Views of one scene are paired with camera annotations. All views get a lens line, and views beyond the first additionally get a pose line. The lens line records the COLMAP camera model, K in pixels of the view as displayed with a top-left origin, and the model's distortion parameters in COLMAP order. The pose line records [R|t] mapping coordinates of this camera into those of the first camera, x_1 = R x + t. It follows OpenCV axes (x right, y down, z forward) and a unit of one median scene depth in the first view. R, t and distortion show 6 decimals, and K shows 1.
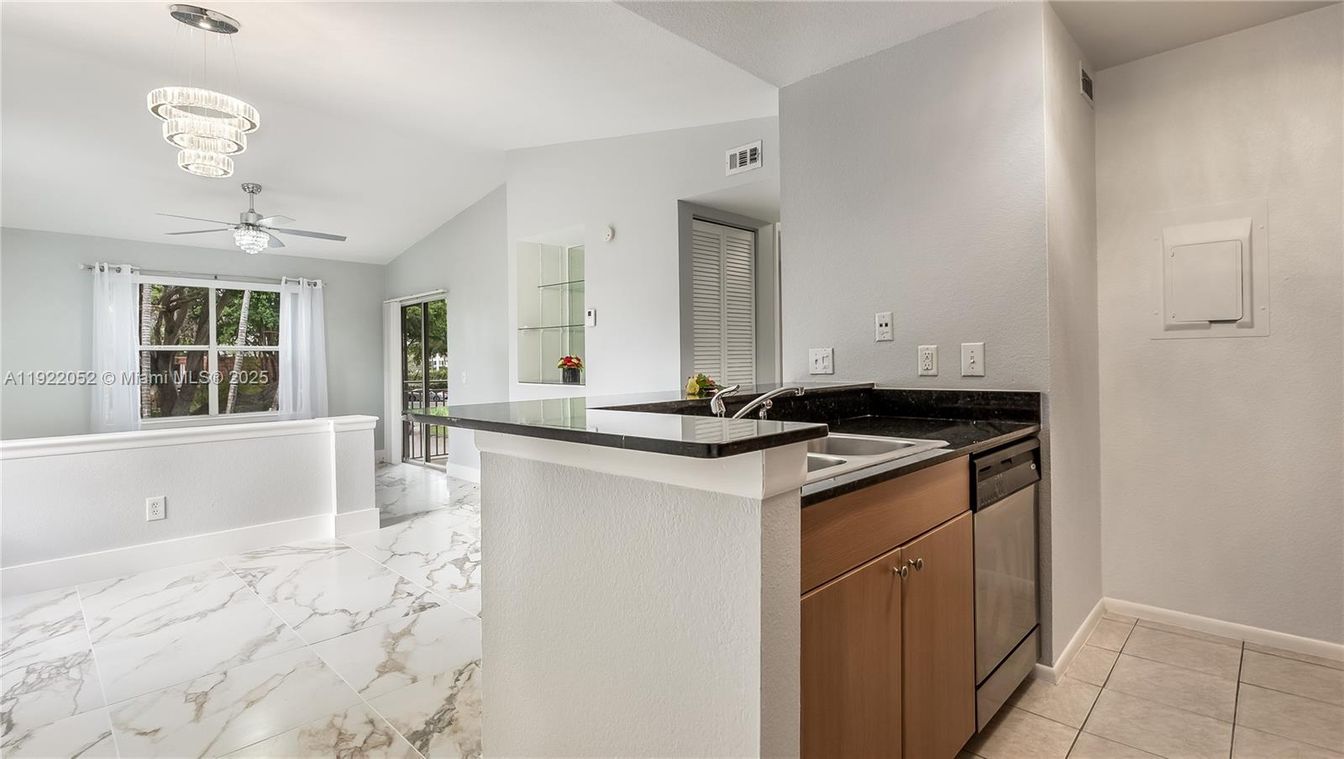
lens RADIAL K [[626.7, 0, 672.0], [0, 626.7, 379.5], [0, 0, 1]] dist [-0.003730, -0.000428]
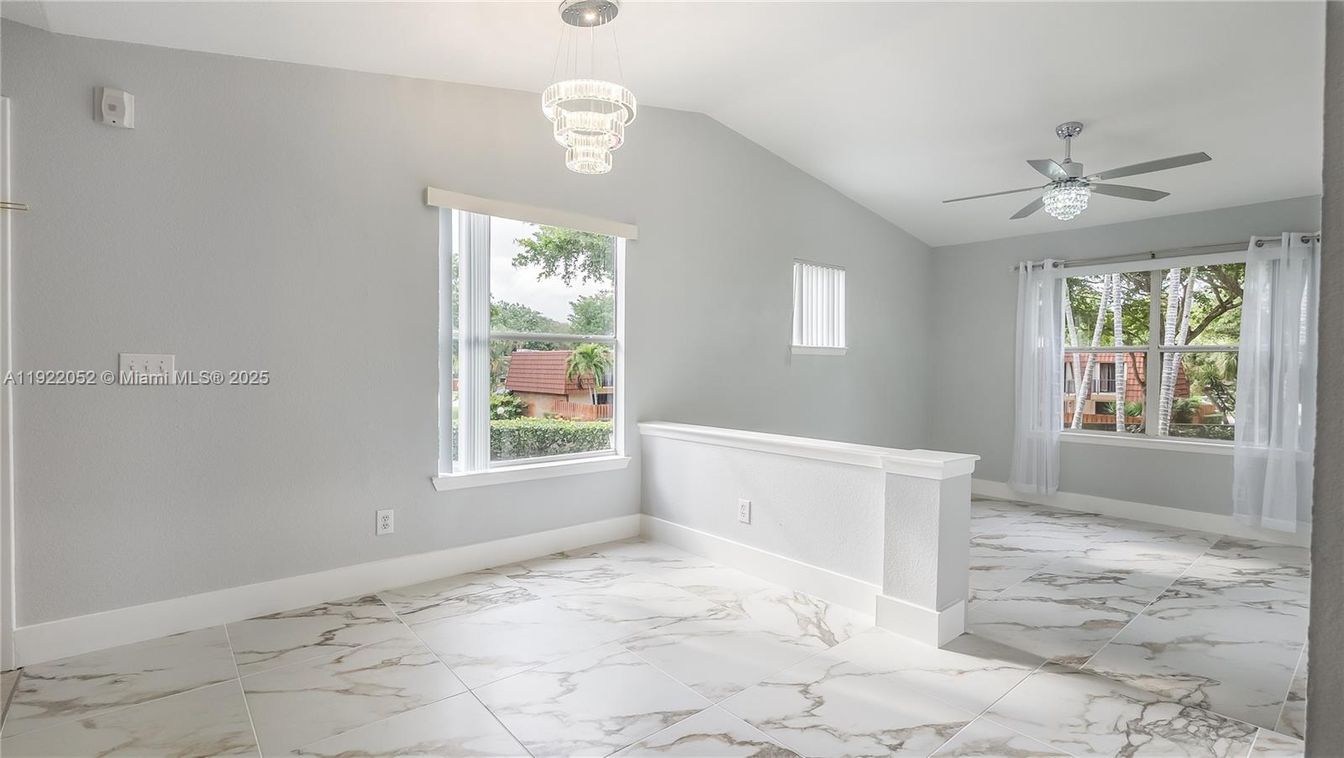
lens RADIAL K [[626.7, 0, 672.0], [0, 626.7, 379.0], [0, 0, 1]] dist [-0.003730, -0.000428]
pose [[-0.098605, 0.034633, -0.994524, 0.237420], [-0.041270, 0.998392, 0.038859, -0.051807], [0.994271, 0.044876, -0.097017, 1.326557]]
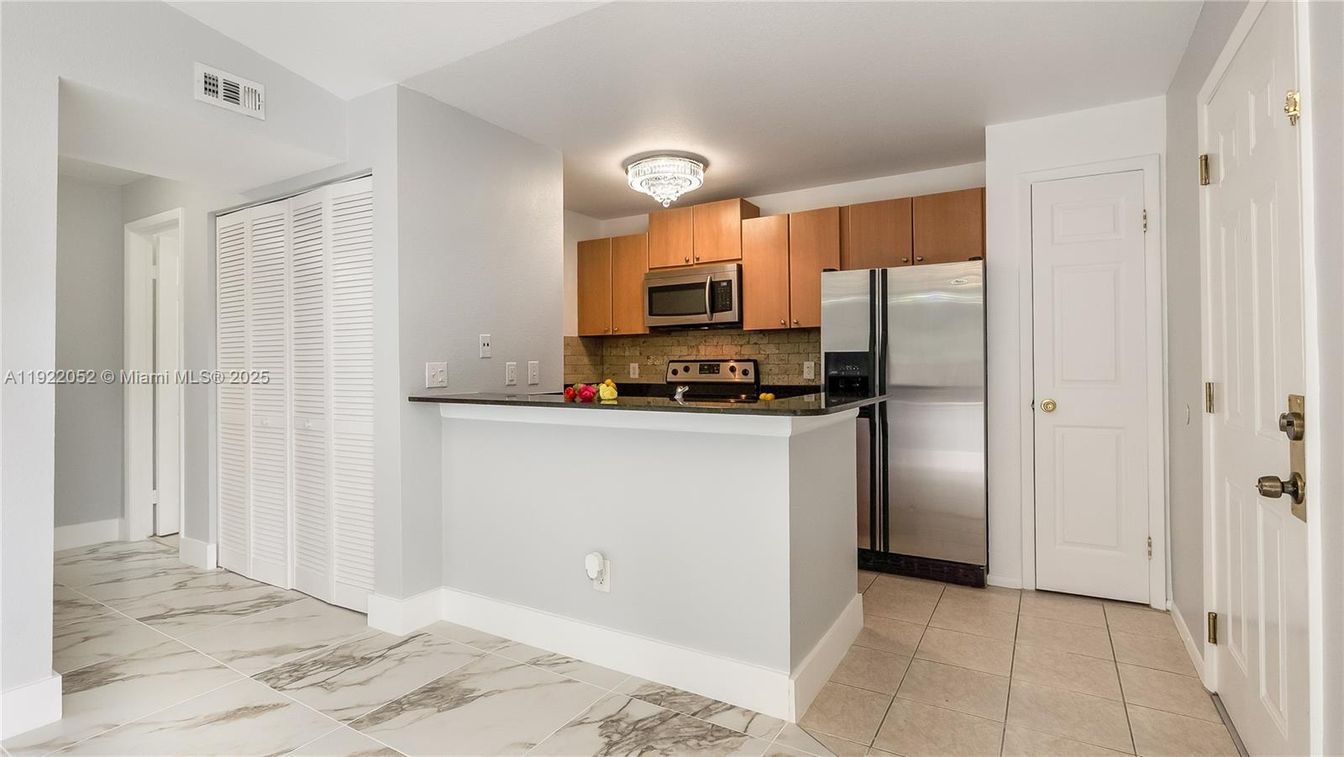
lens RADIAL K [[637.6, 0, 663.7], [0, 637.6, 356.9], [0, 0, 1]] dist [-0.003477, -0.000305]
pose [[-0.223415, 0.030318, 0.974252, -0.958416], [0.042753, 0.998859, -0.021280, -0.021404], [-0.973785, 0.036898, -0.224456, 0.924112]]
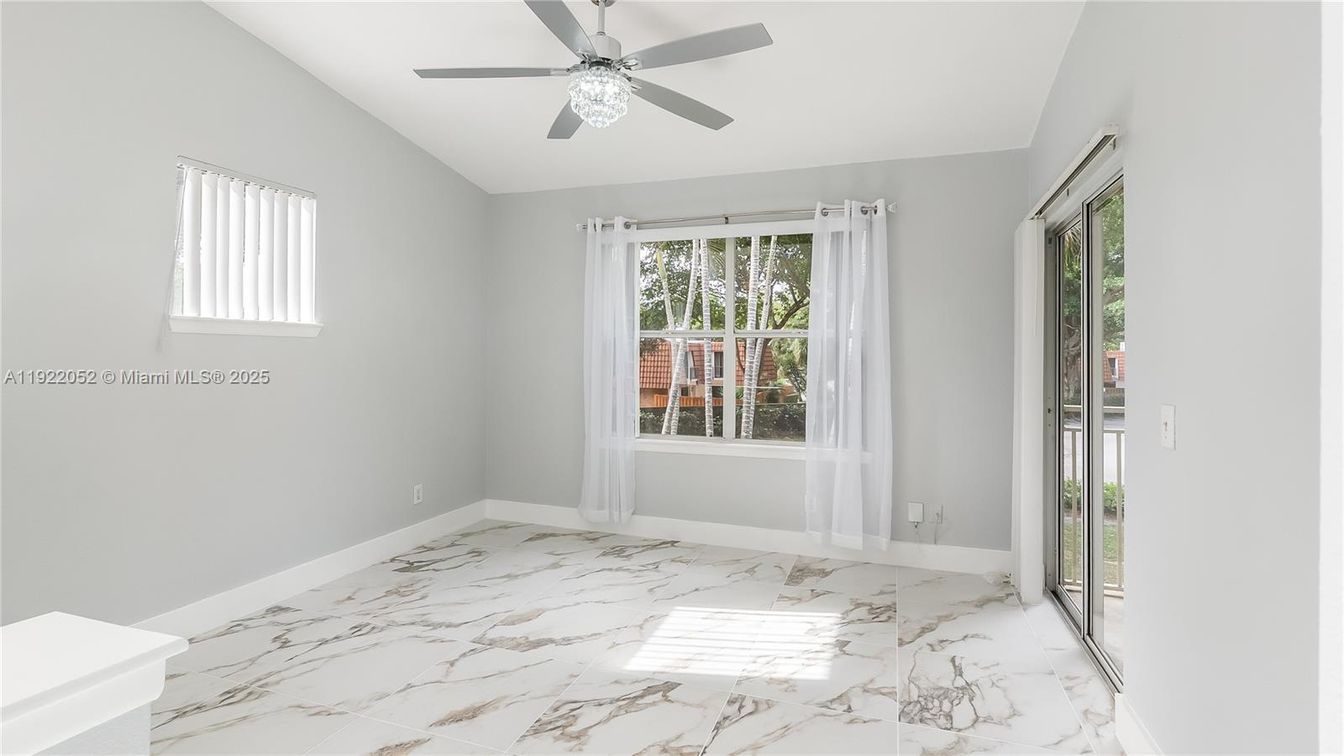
lens RADIAL K [[637.6, 0, 663.7], [0, 637.6, 356.4], [0, 0, 1]] dist [-0.003477, -0.000305]
pose [[0.403797, 0.016060, -0.914708, -0.452481], [-0.043831, 0.999037, -0.001808, -0.063624], [0.913798, 0.040823, 0.404112, 1.836535]]
